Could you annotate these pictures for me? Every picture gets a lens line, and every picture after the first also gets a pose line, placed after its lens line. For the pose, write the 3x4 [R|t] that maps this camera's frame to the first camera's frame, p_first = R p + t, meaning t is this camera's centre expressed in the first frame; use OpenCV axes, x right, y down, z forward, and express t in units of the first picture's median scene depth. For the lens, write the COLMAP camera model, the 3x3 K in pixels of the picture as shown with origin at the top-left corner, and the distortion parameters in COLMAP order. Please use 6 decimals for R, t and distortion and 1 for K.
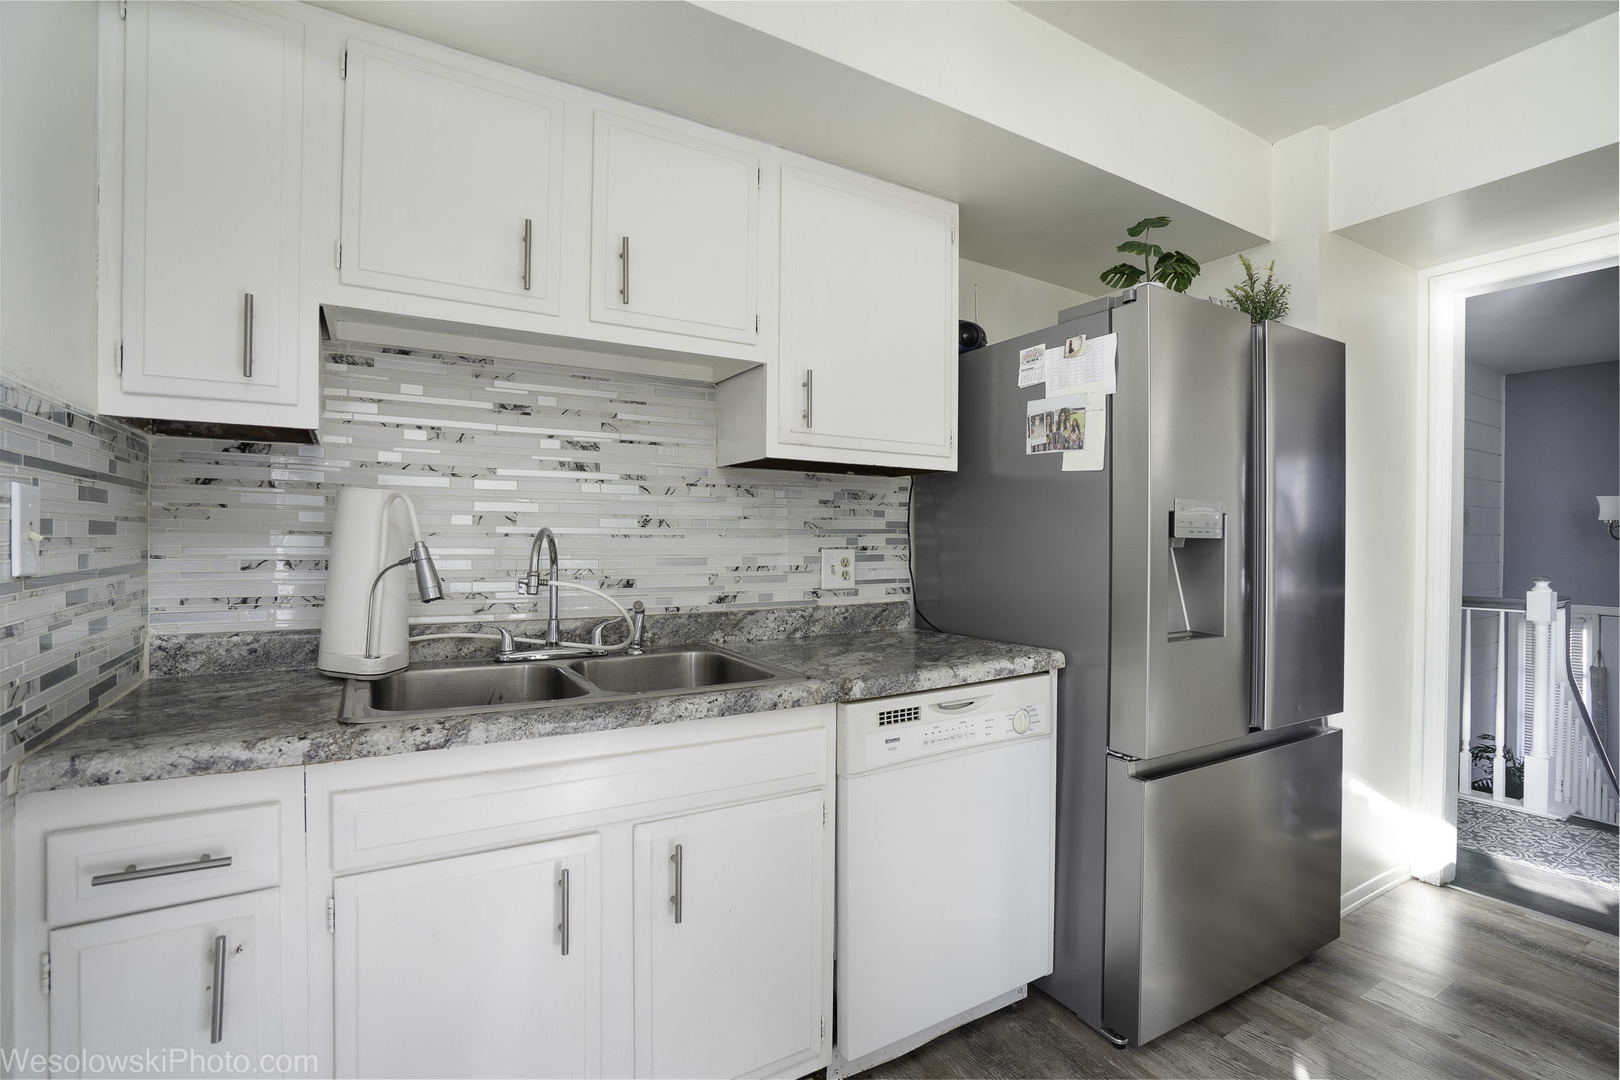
lens RADIAL K [[747.5, 0, 805.2], [0, 747.5, 535.7], [0, 0, 1]] dist [-0.051414, 0.025275]
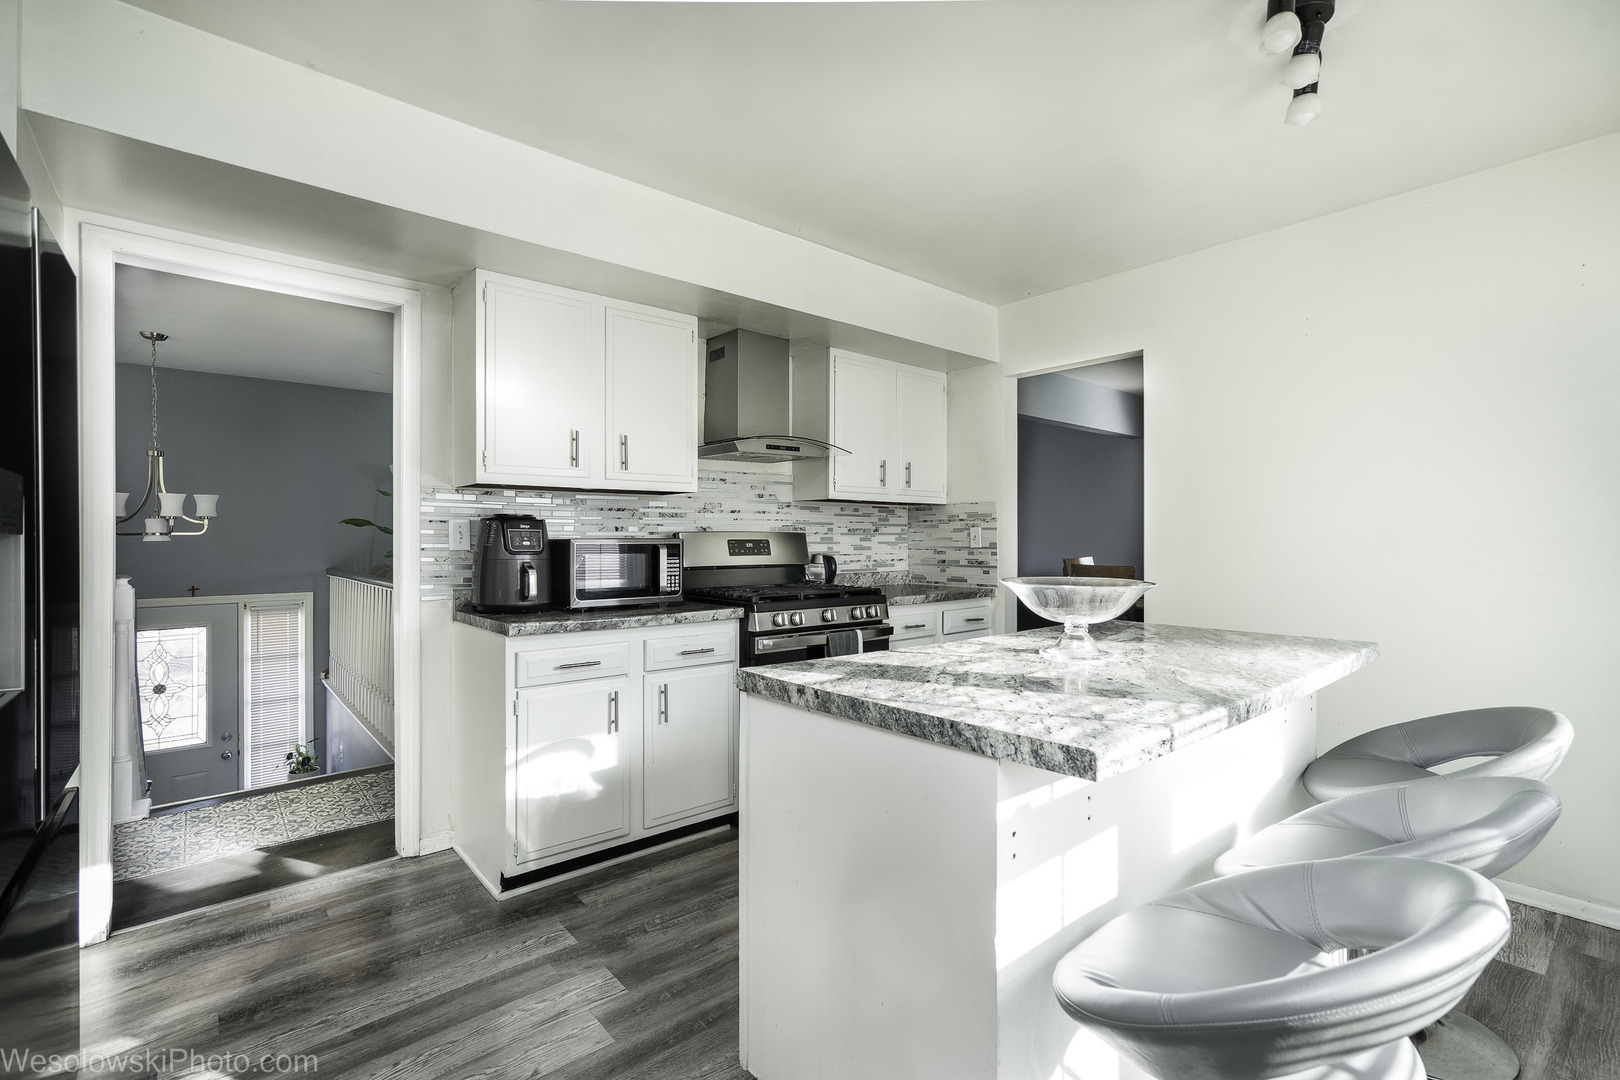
lens RADIAL K [[733.5, 0, 804.6], [0, 733.5, 532.3], [0, 0, 1]] dist [-0.000104, 0.012502]
pose [[-0.157056, -0.001131, 0.987589, -0.159544], [-0.000720, 0.999999, 0.001031, 0.000258], [-0.987589, -0.000549, -0.157057, 0.431369]]
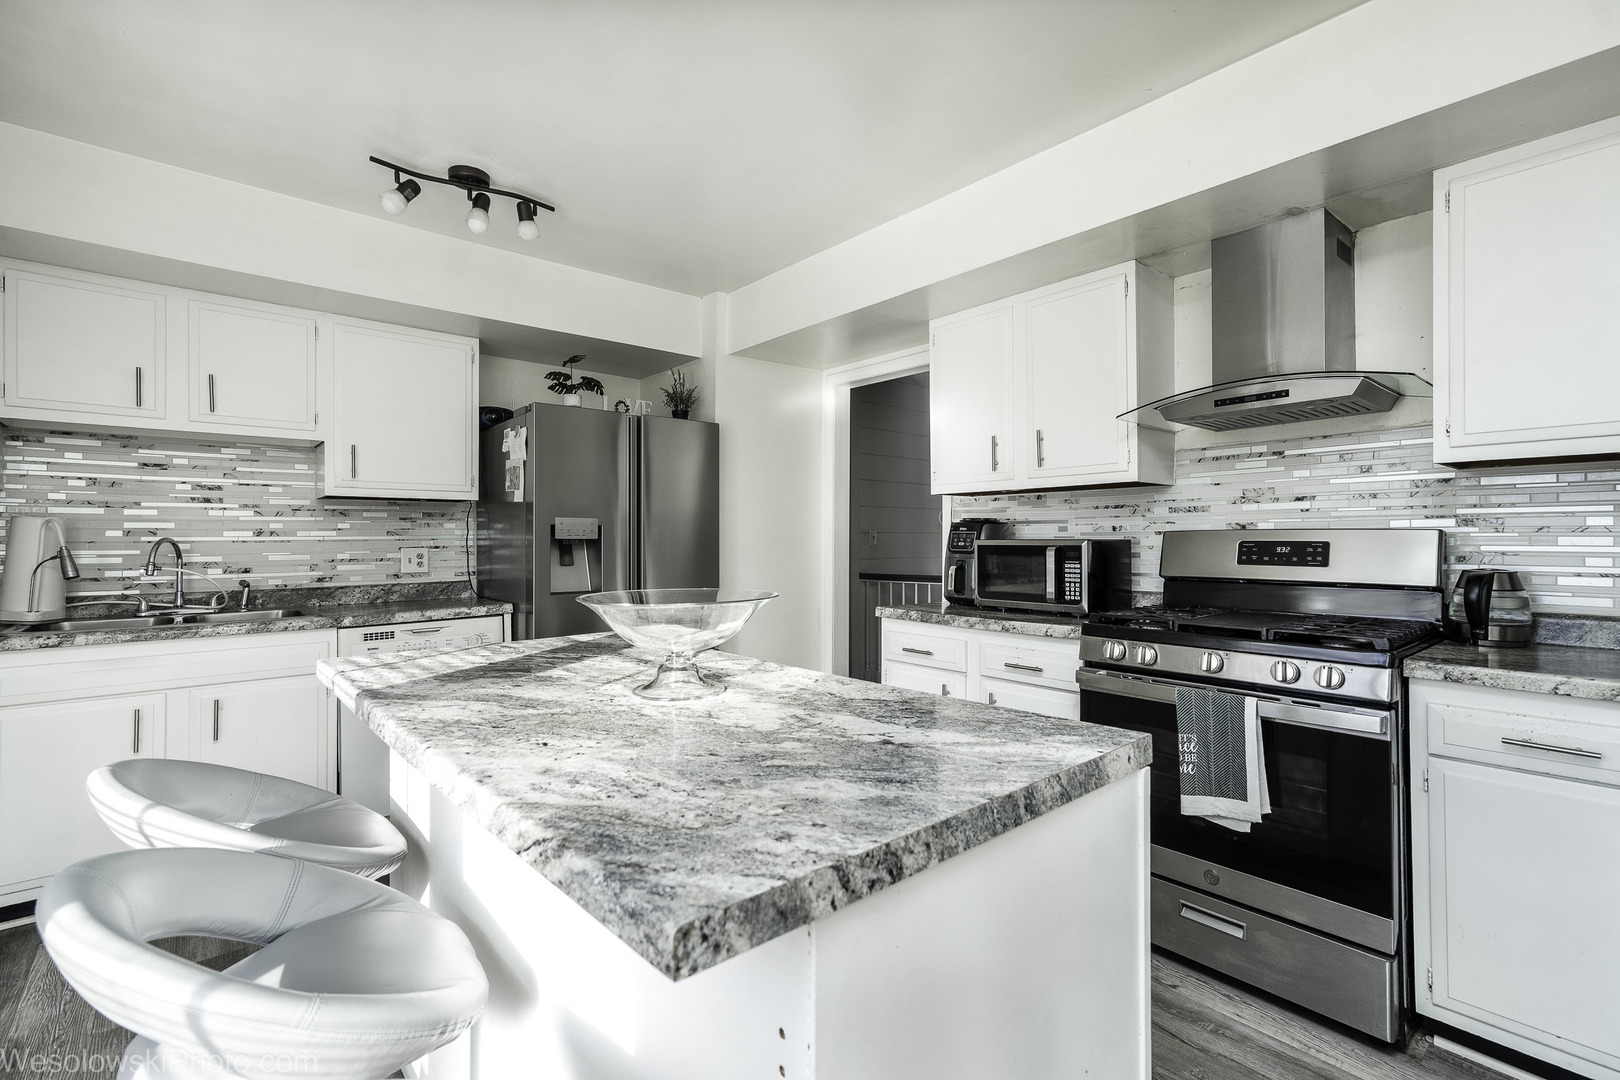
lens RADIAL K [[733.5, 0, 804.6], [0, 733.5, 532.3], [0, 0, 1]] dist [-0.000104, 0.012502]
pose [[0.986270, -0.010898, 0.164783, 0.775980], [0.011803, 0.999920, -0.004516, 0.001802], [-0.164721, 0.006399, 0.986319, -0.879427]]
